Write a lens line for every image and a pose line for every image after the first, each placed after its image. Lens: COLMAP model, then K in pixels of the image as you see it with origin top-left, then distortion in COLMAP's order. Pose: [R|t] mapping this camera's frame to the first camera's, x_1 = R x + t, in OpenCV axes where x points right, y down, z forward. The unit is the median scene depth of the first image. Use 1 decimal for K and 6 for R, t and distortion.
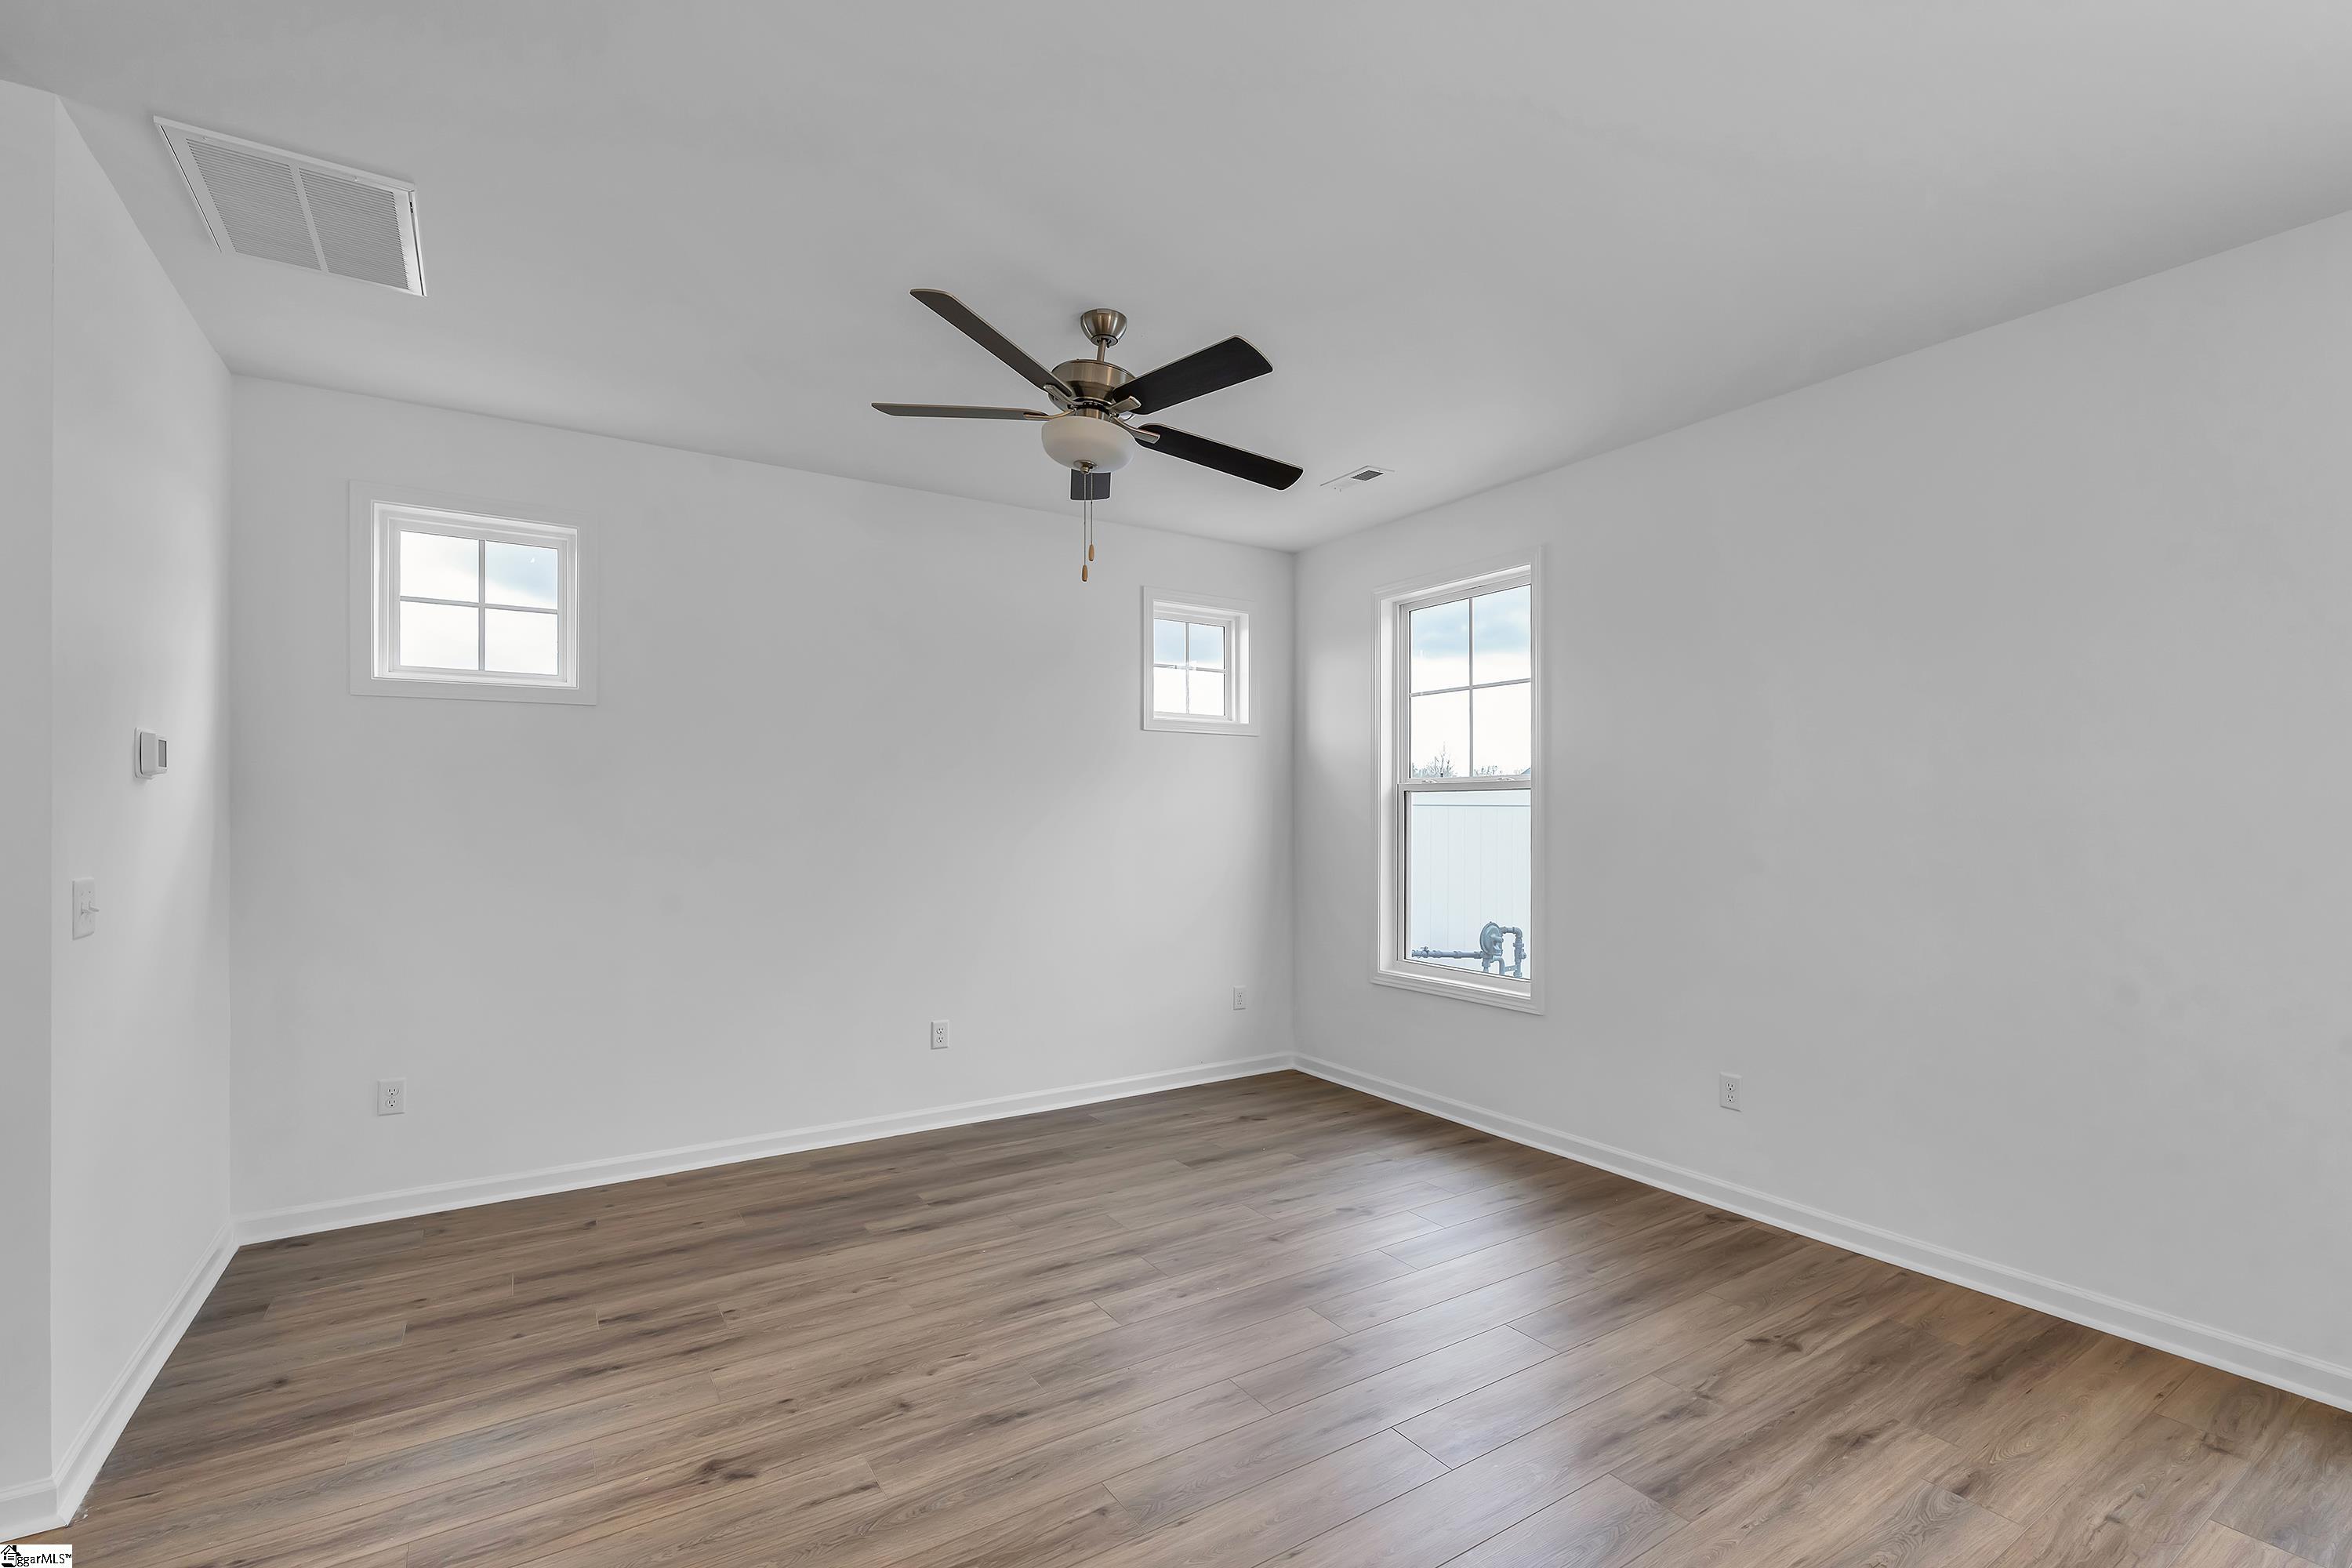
lens RADIAL K [[1031.4, 0, 1180.9], [0, 1031.4, 817.0], [0, 0, 1]] dist [-0.008994, 0.001123]
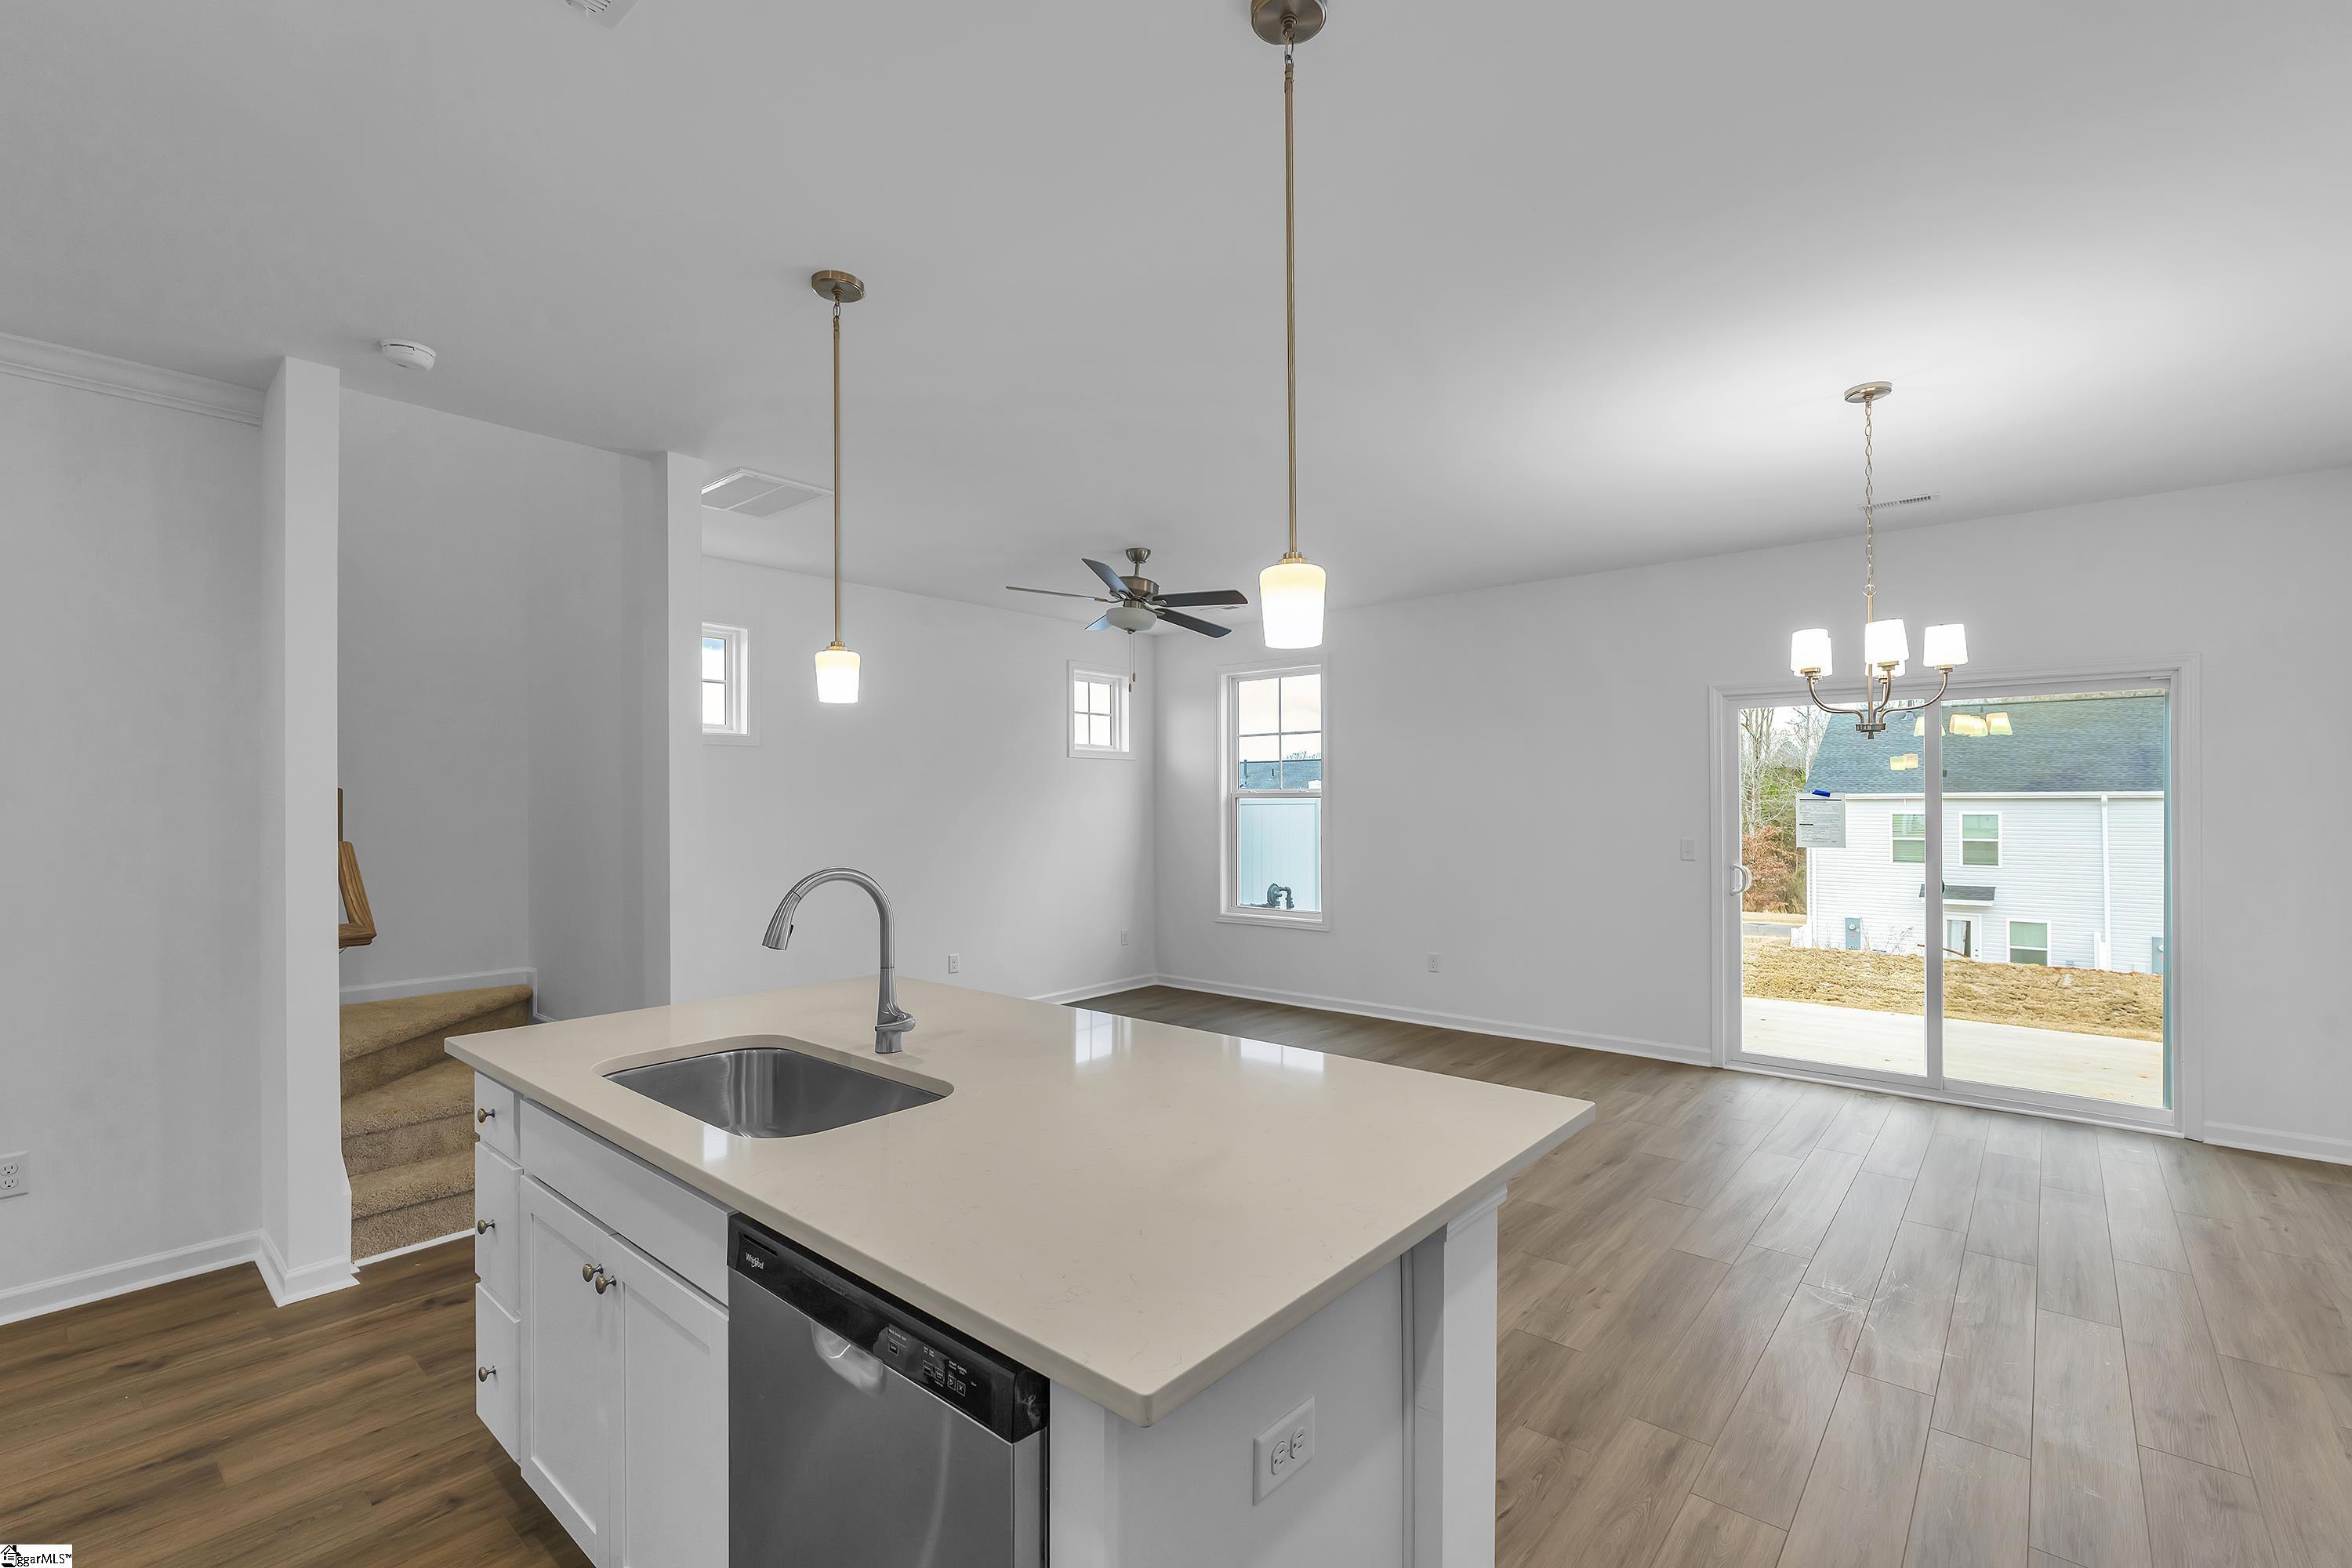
lens RADIAL K [[1031.4, 0, 1178.1], [0, 1031.4, 792.8], [0, 0, 1]] dist [-0.008994, 0.001123]
pose [[0.957571, -0.004054, 0.288168, -0.441442], [0.007482, 0.999914, -0.010797, -0.021655], [-0.288099, 0.012495, 0.957519, -0.651600]]
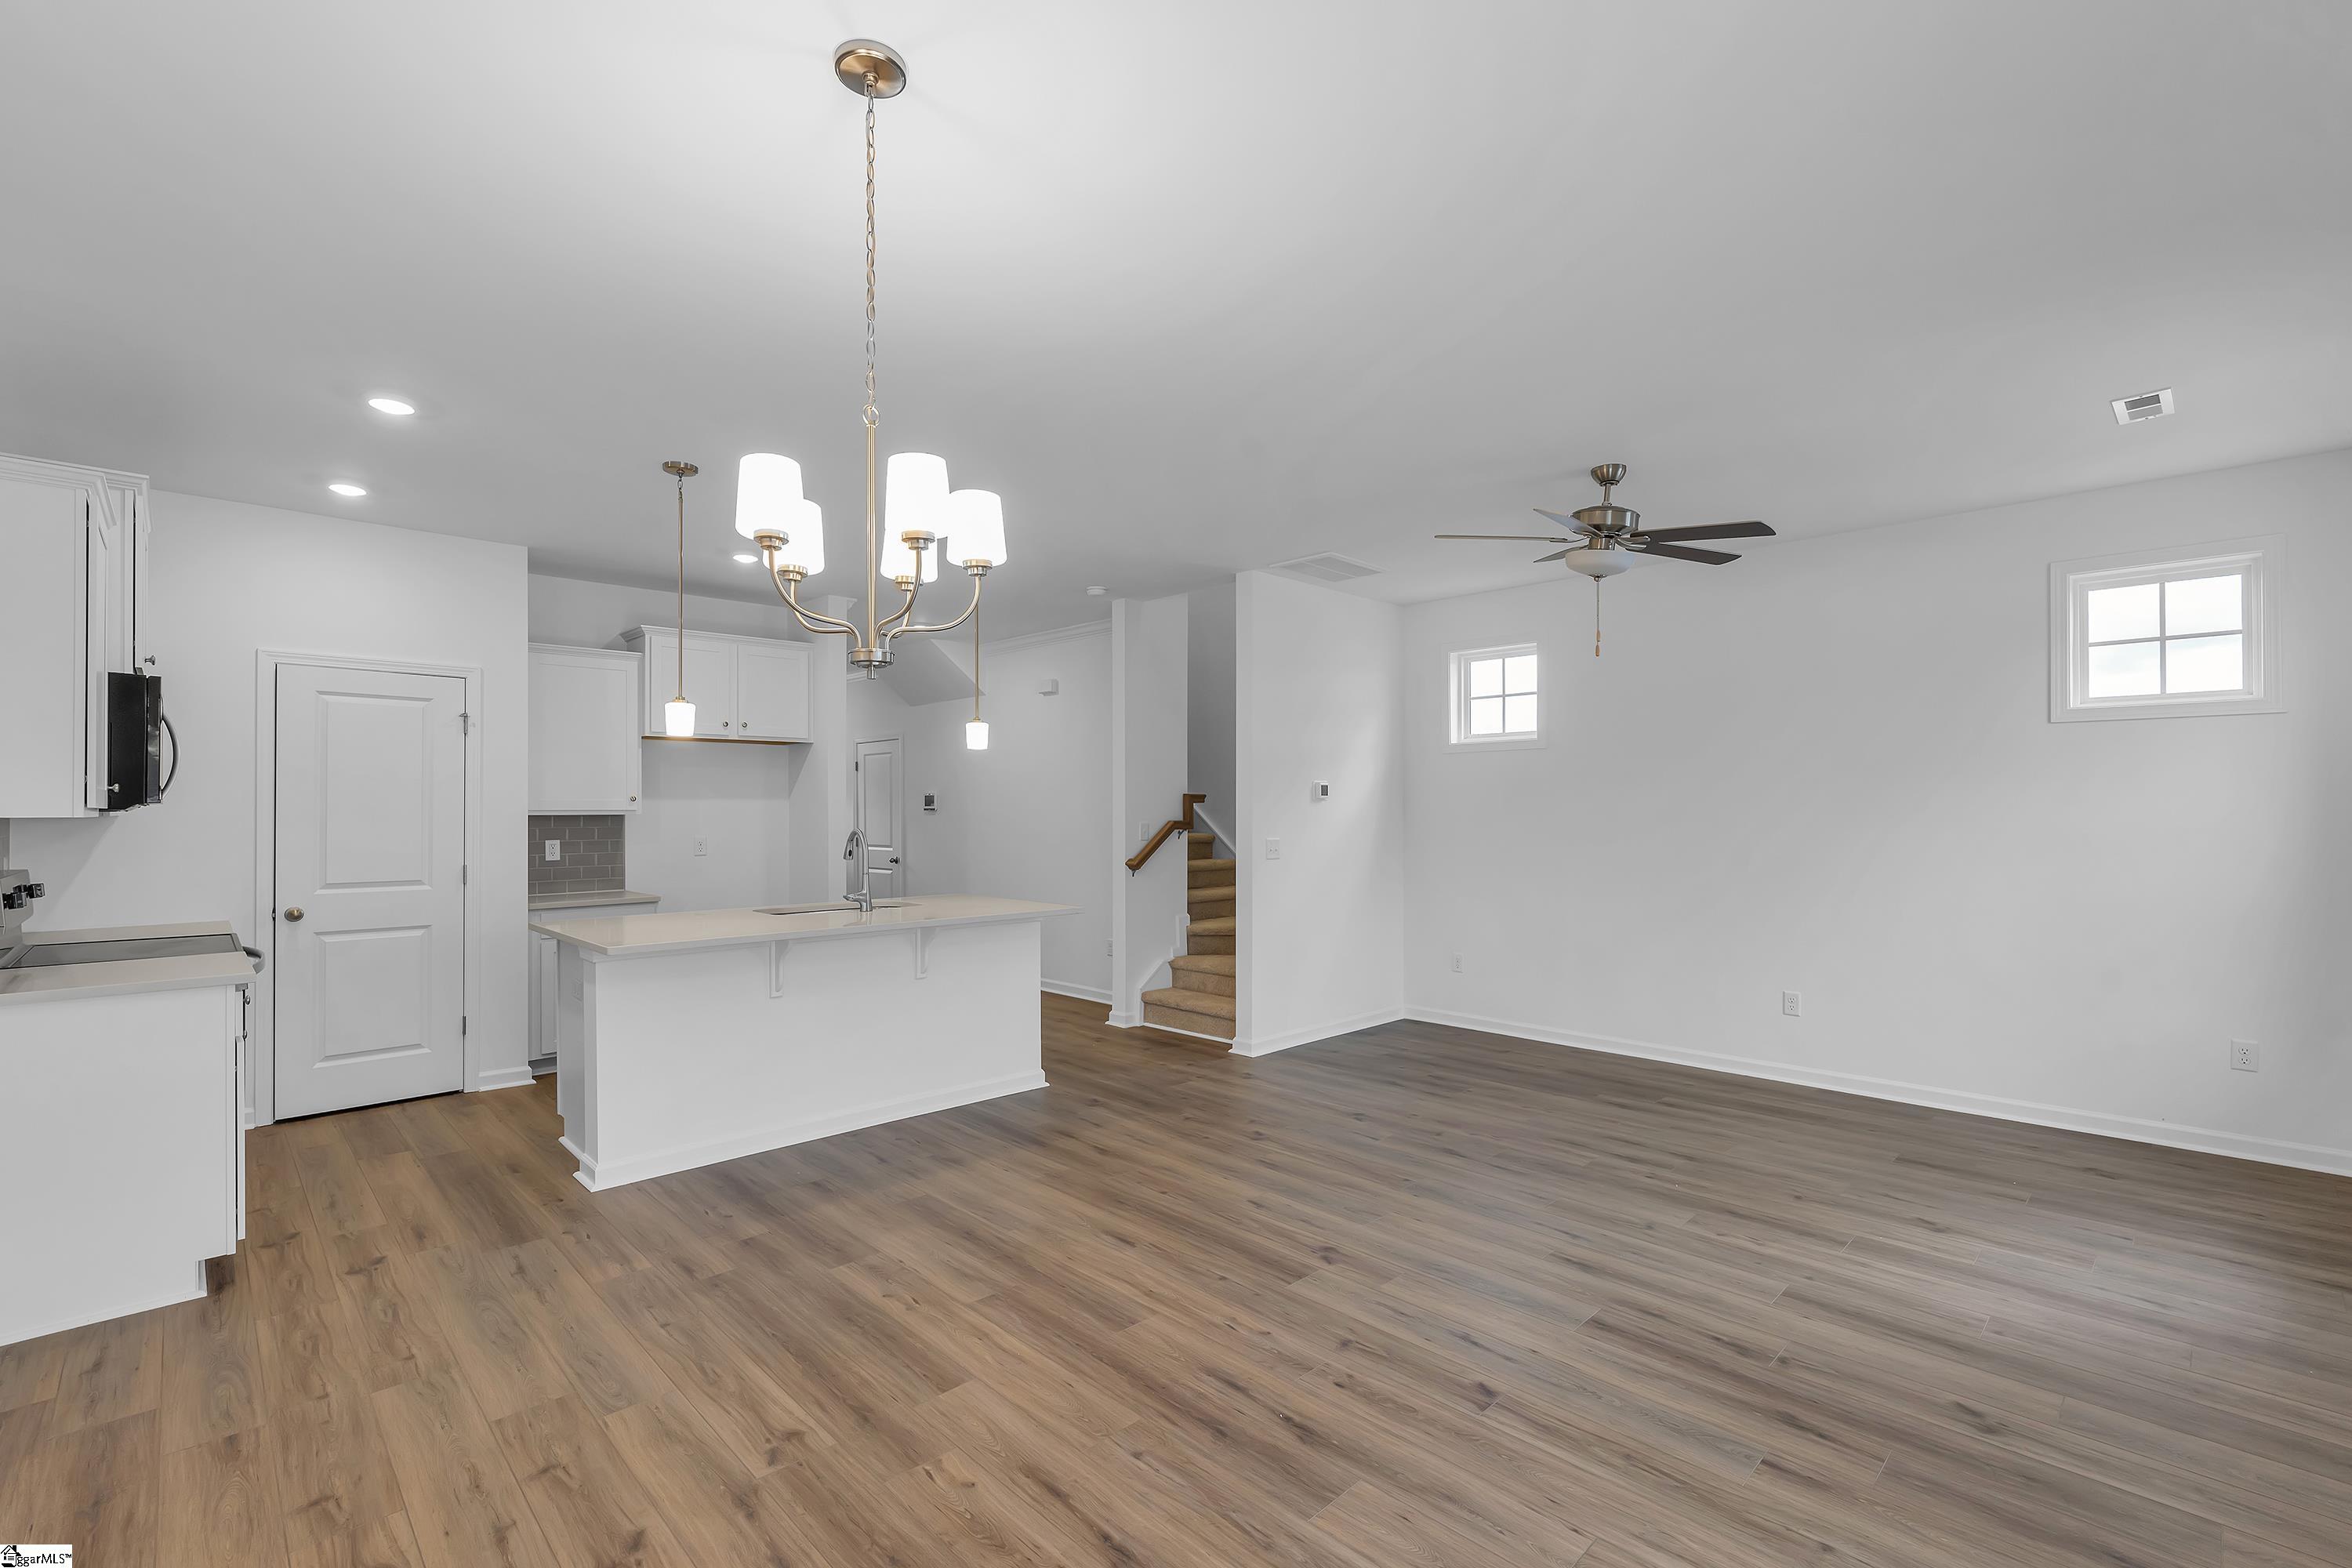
lens RADIAL K [[1031.4, 0, 1180.2], [0, 1031.4, 807.3], [0, 0, 1]] dist [-0.008994, 0.001123]
pose [[0.200531, -0.002649, -0.979684, 0.978573], [-0.001117, 0.999995, -0.002932, -0.009552], [0.979687, 0.001682, 0.200527, 0.109126]]
